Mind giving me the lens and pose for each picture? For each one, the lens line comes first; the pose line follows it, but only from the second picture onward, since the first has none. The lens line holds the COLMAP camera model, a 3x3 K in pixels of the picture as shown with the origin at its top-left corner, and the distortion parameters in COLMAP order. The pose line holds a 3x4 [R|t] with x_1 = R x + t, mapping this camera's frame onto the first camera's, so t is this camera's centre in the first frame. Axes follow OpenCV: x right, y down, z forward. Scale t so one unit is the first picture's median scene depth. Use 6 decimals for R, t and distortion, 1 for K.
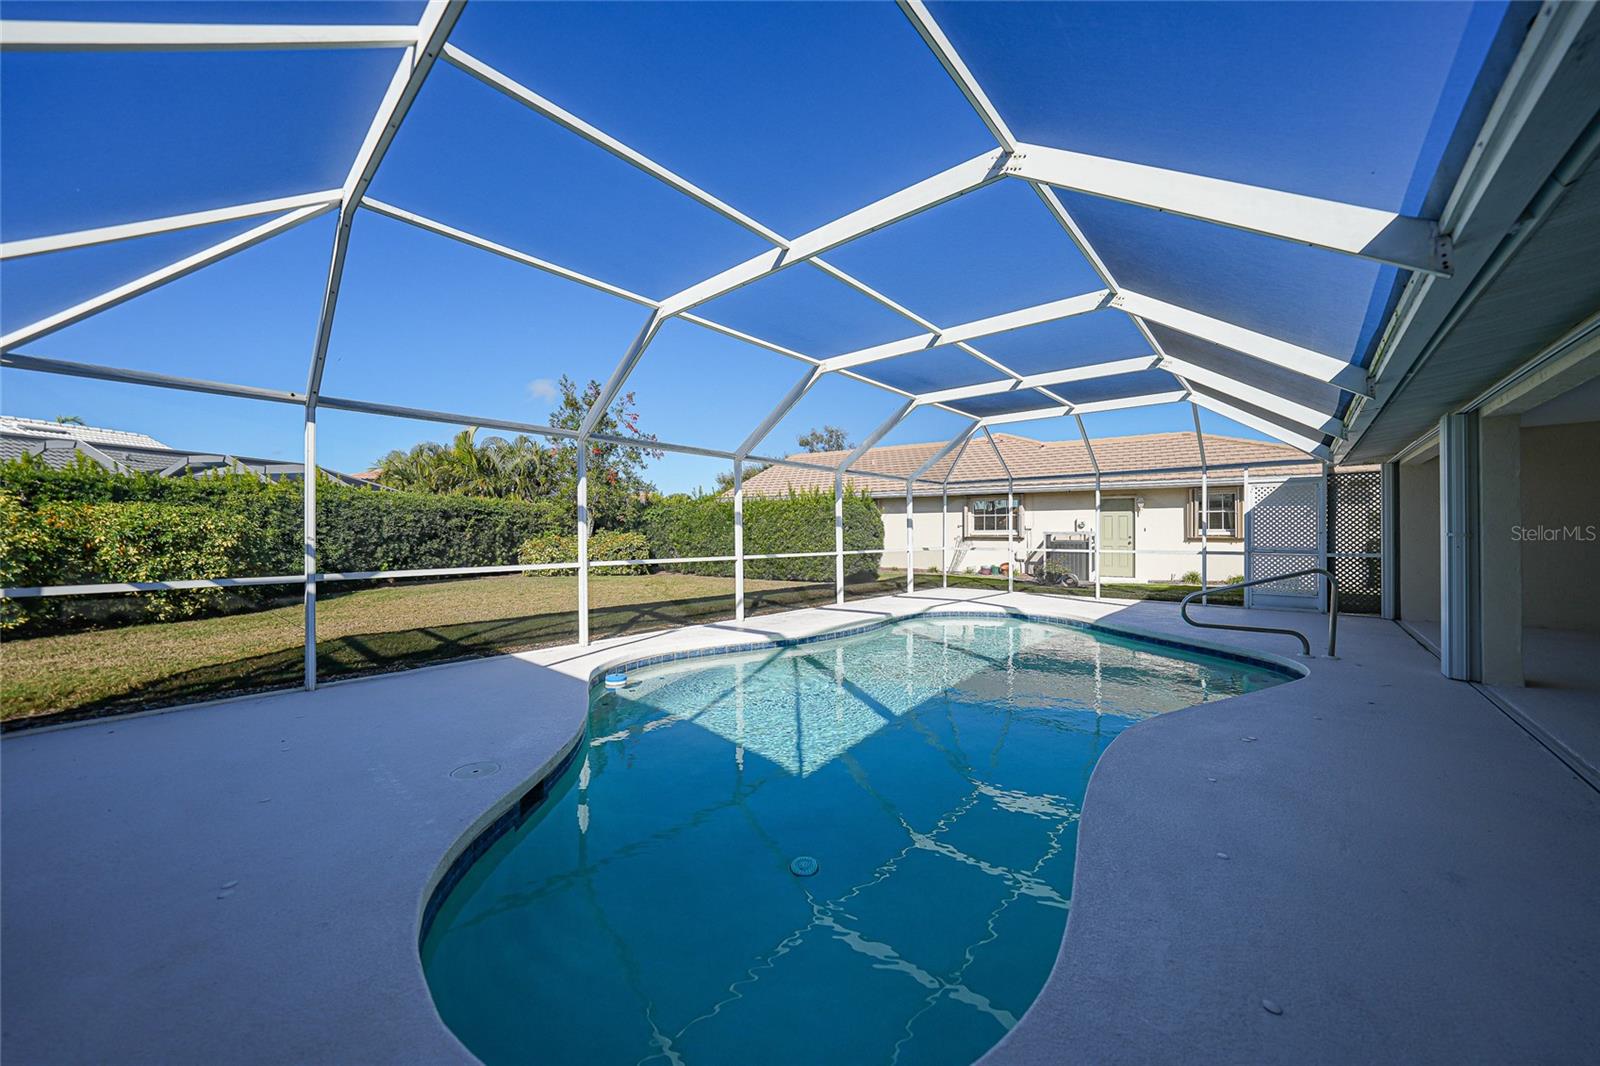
lens RADIAL K [[556.3, 0, 801.3], [0, 556.3, 541.8], [0, 0, 1]] dist [-0.020553, 0.003392]
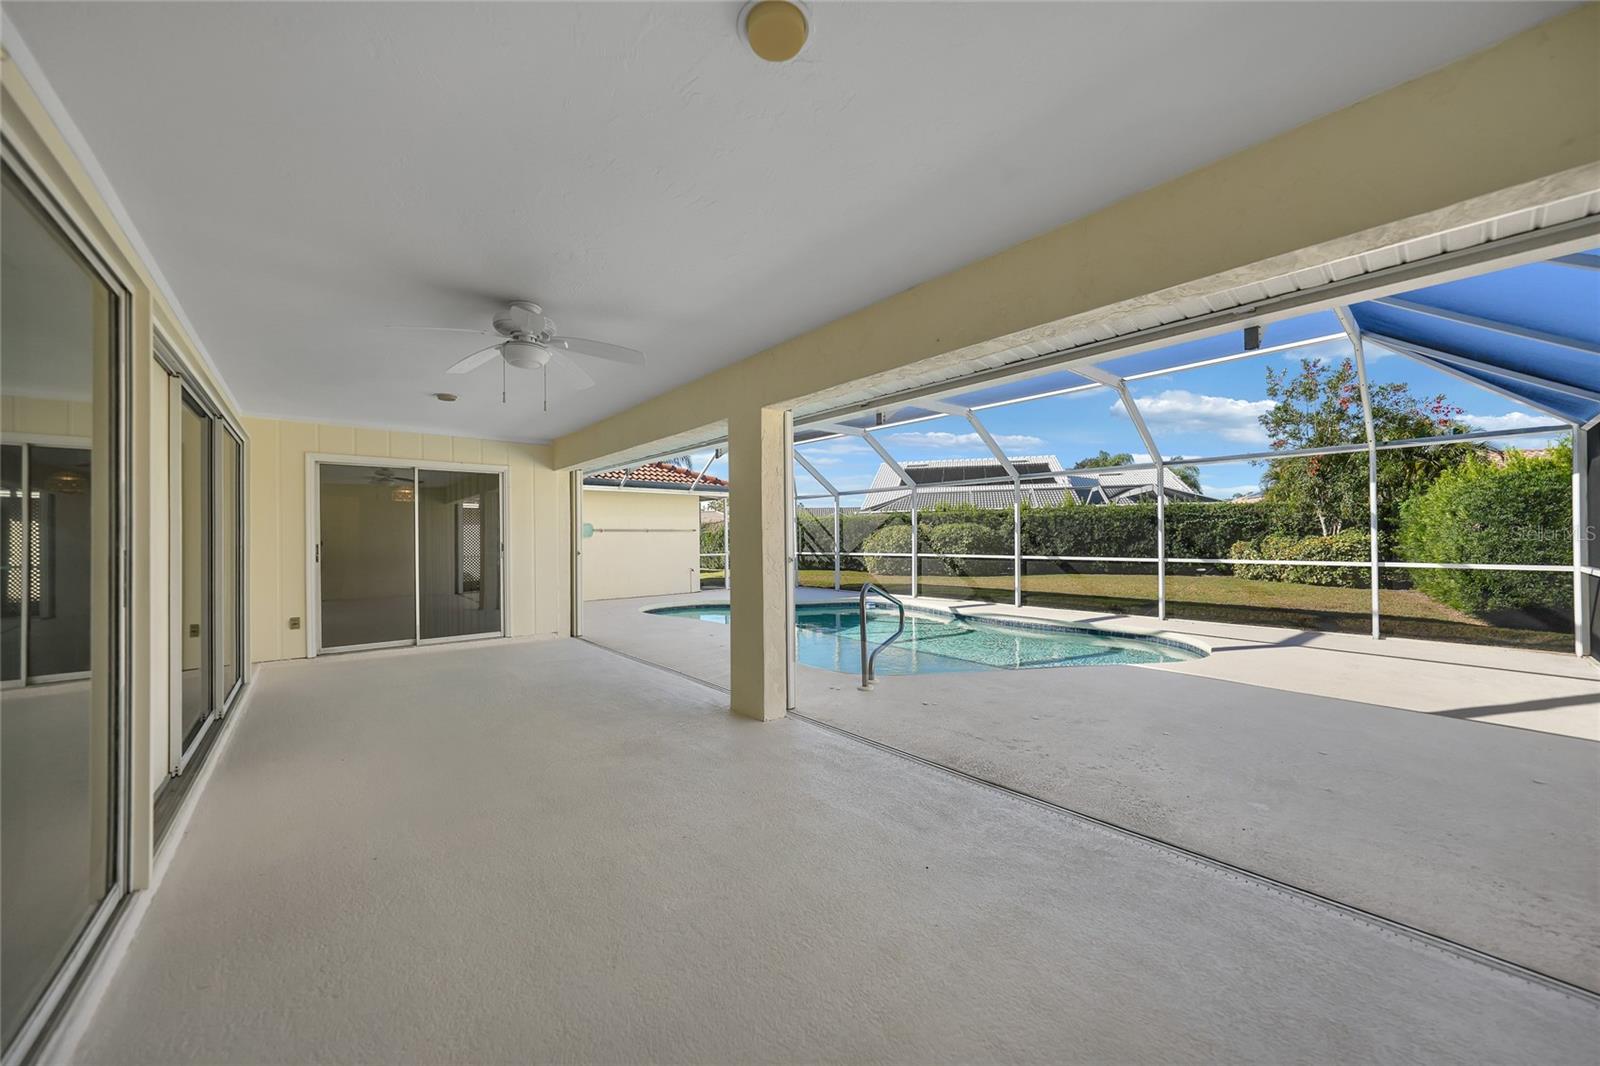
lens RADIAL K [[569.2, 0, 796.2], [0, 569.2, 529.7], [0, 0, 1]] dist [-0.018064, 0.002601]
pose [[-0.154321, -0.011831, -0.987950, 0.801627], [-0.005947, 0.999921, -0.011045, -0.010875], [0.988003, 0.004171, -0.154379, 0.440341]]
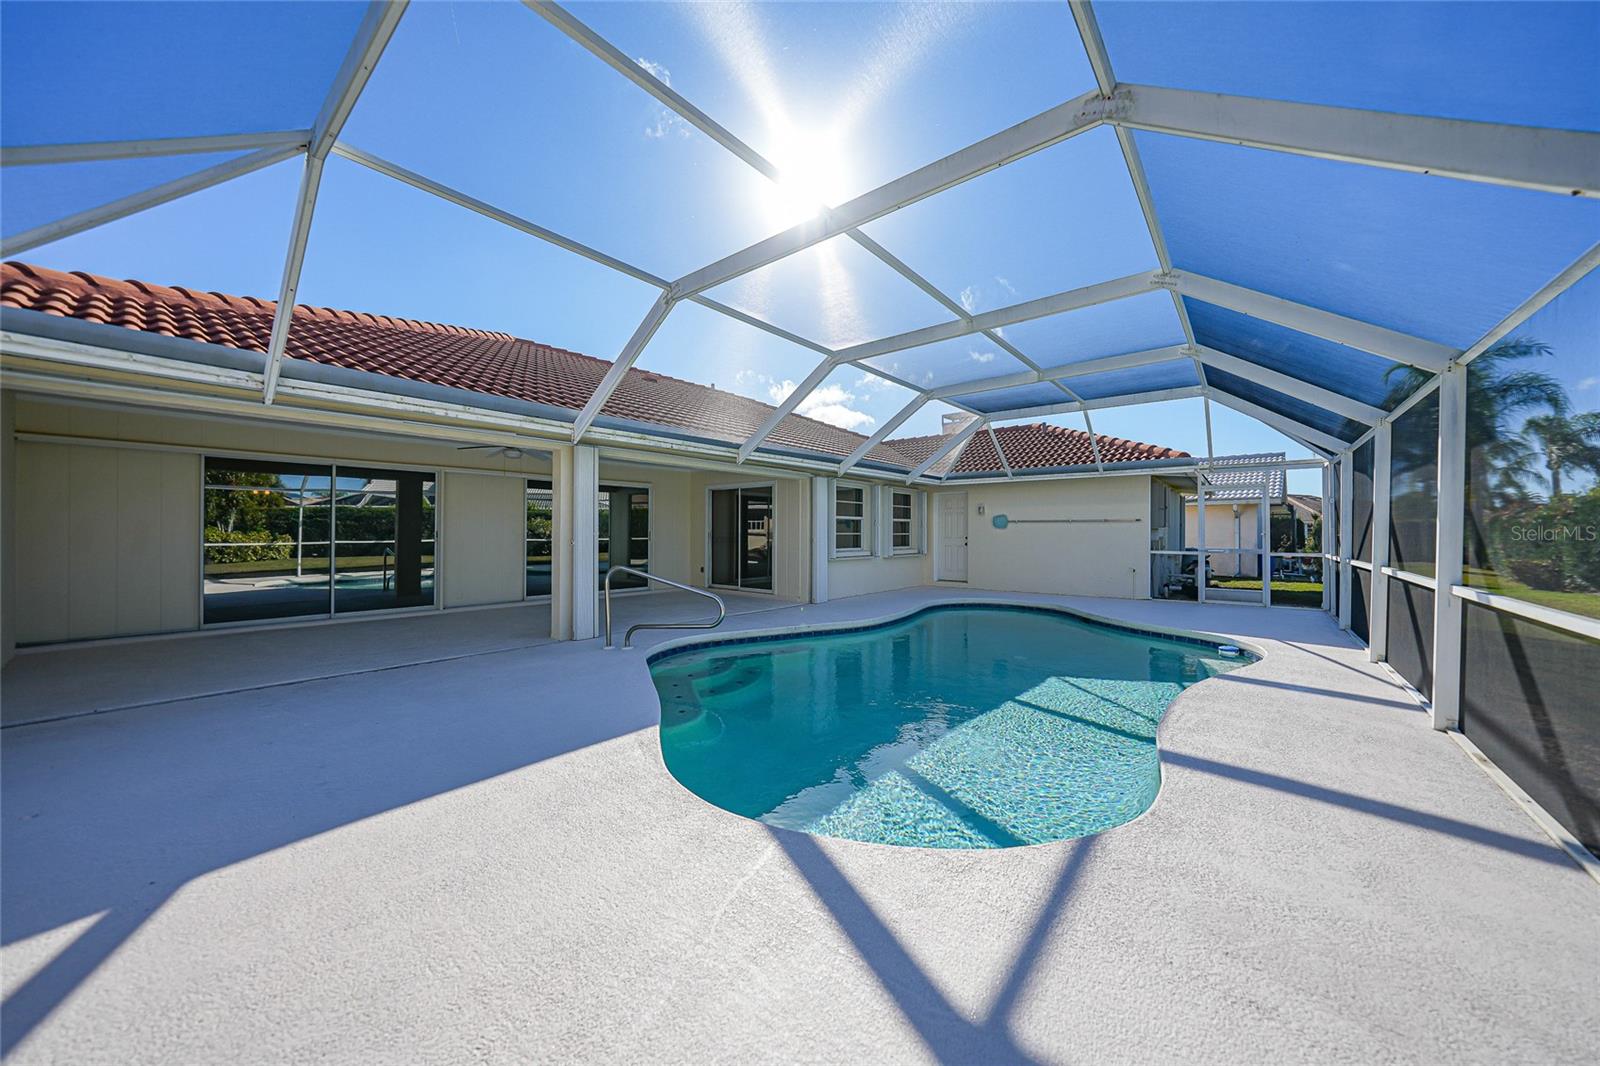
lens RADIAL K [[556.3, 0, 801.2], [0, 556.3, 531.5], [0, 0, 1]] dist [-0.020553, 0.003392]
pose [[-0.999788, -0.001517, -0.020558, 0.262903], [-0.001826, 0.999885, 0.015041, -0.014810], [0.020533, 0.015076, -0.999676, 0.901810]]
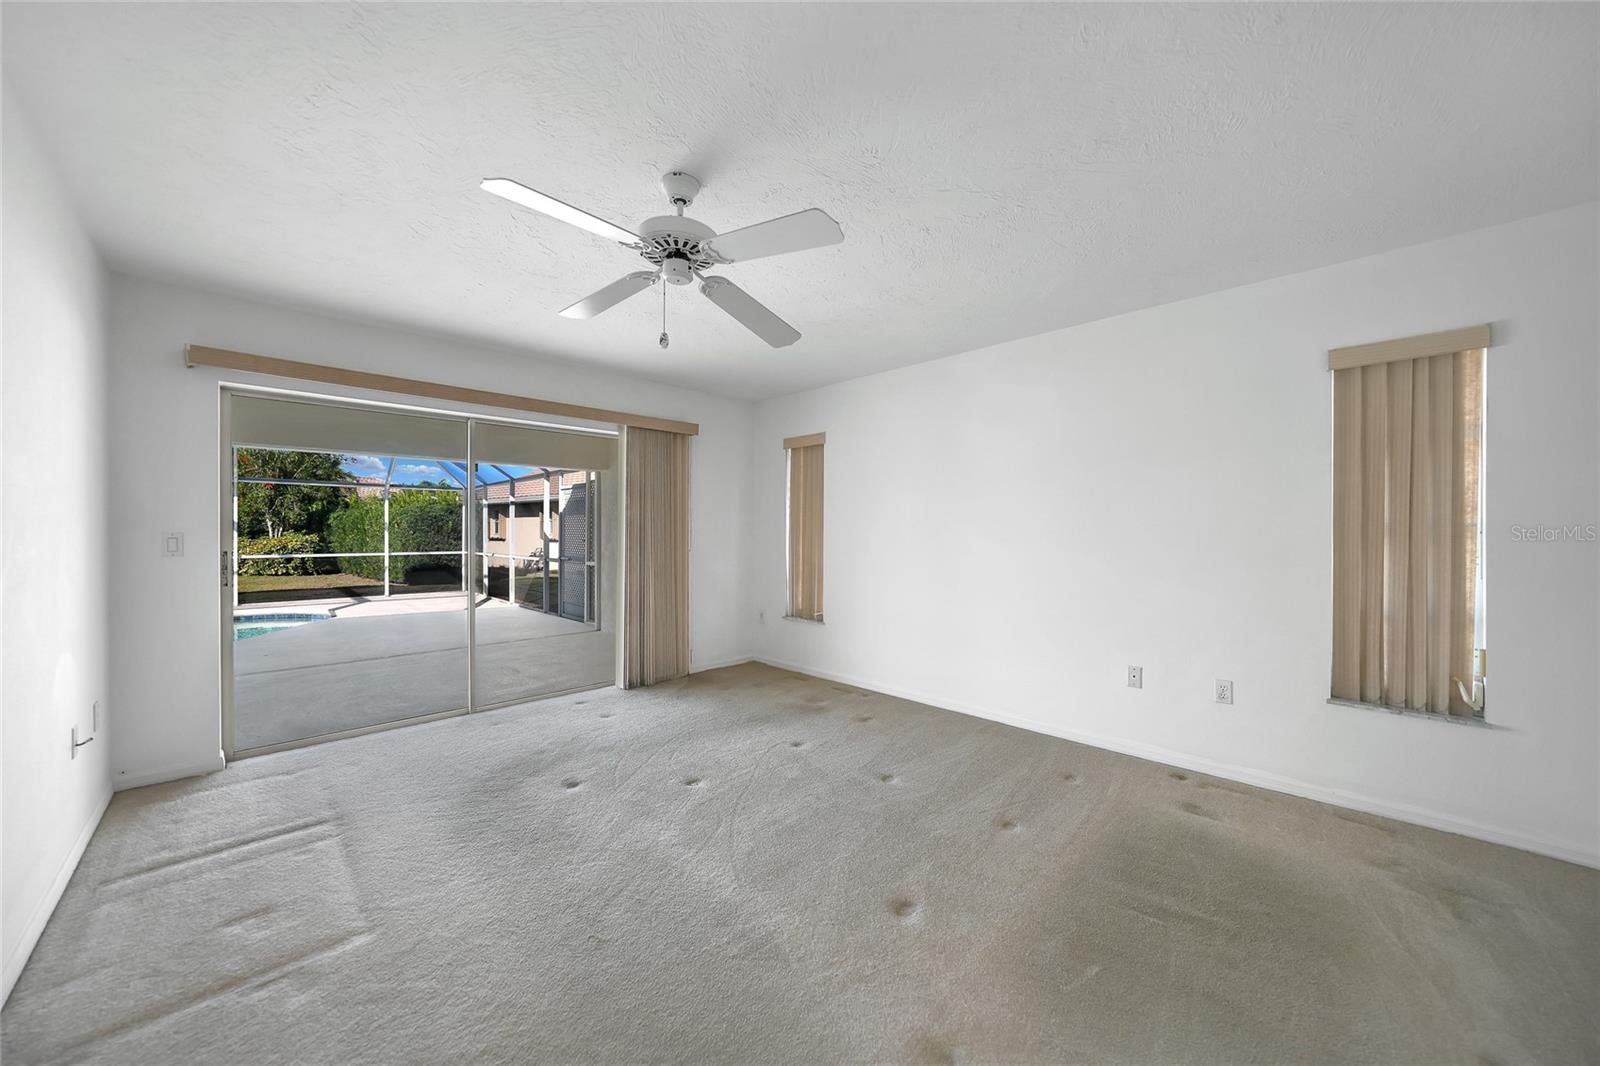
lens RADIAL K [[569.2, 0, 796.5], [0, 569.2, 530.9], [0, 0, 1]] dist [-0.018064, 0.002601]
pose [[0.996994, 0.000076, -0.077475, 0.939093], [-0.001219, 0.999891, -0.014700, -0.011970], [0.077466, 0.014750, 0.996886, 0.011563]]
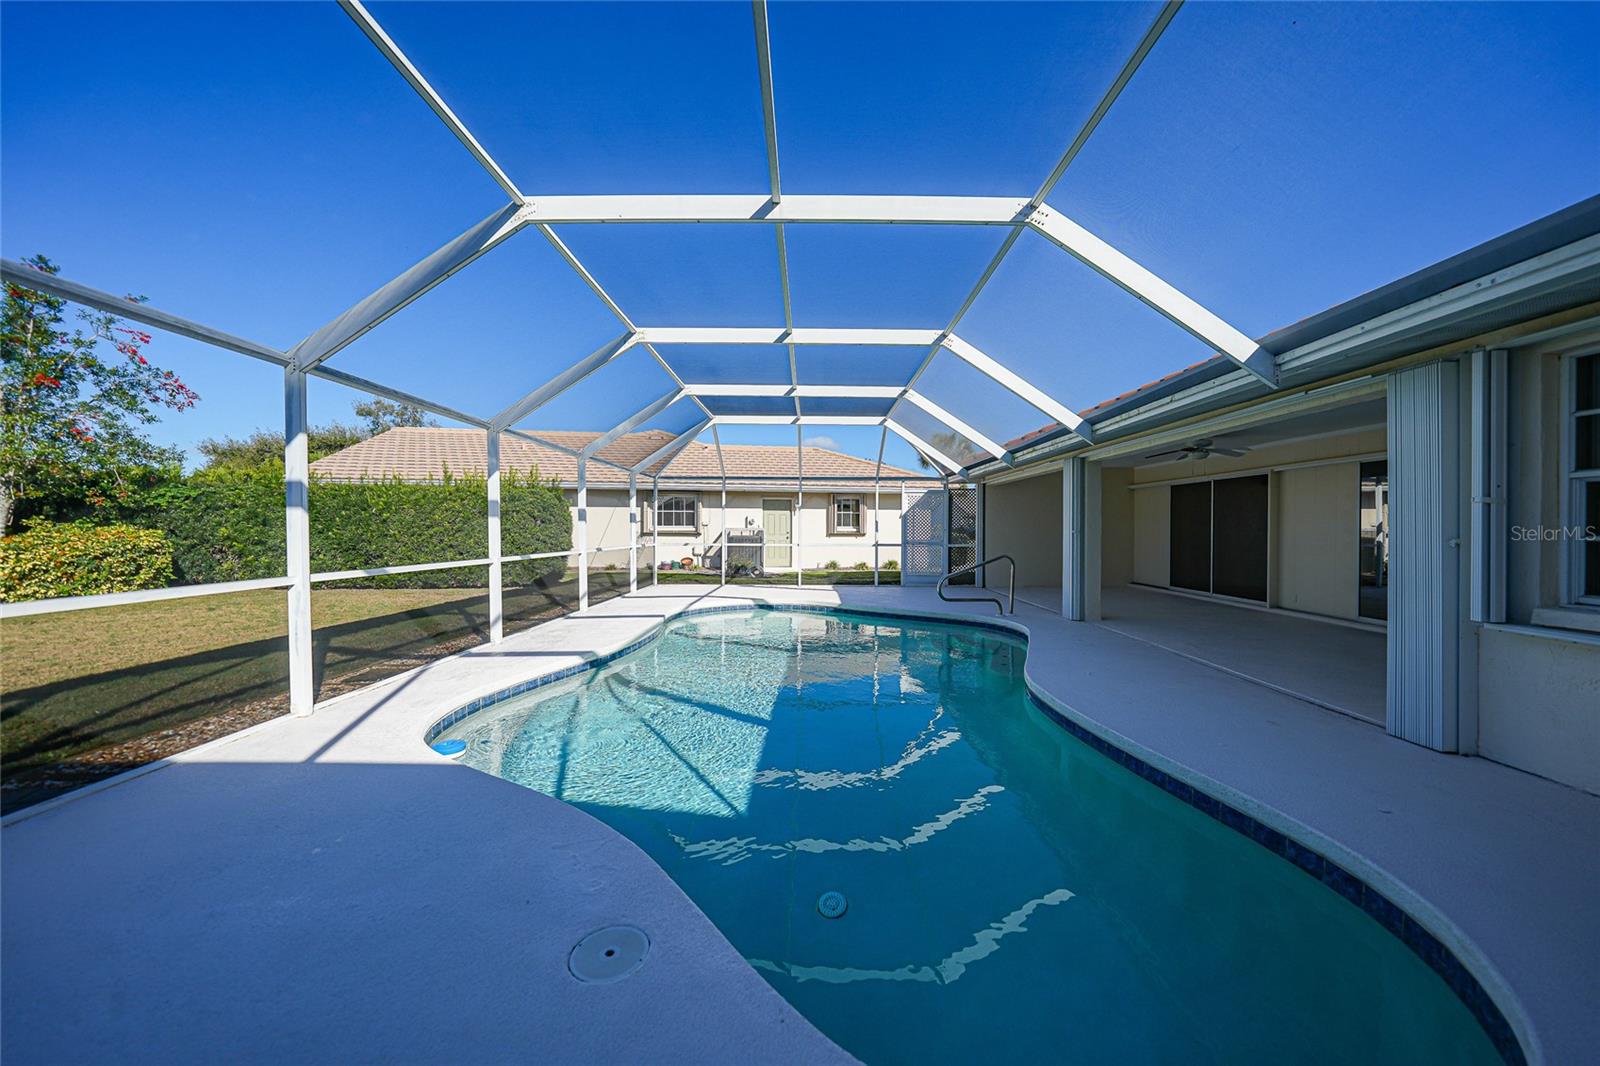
lens RADIAL K [[556.3, 0, 798.3], [0, 556.3, 536.1], [0, 0, 1]] dist [-0.020553, 0.003392]
pose [[0.761136, -0.004306, 0.648579, -0.180212], [0.005576, 0.999984, 0.000095, -0.001266], [-0.648569, 0.003544, 0.761148, 0.100968]]
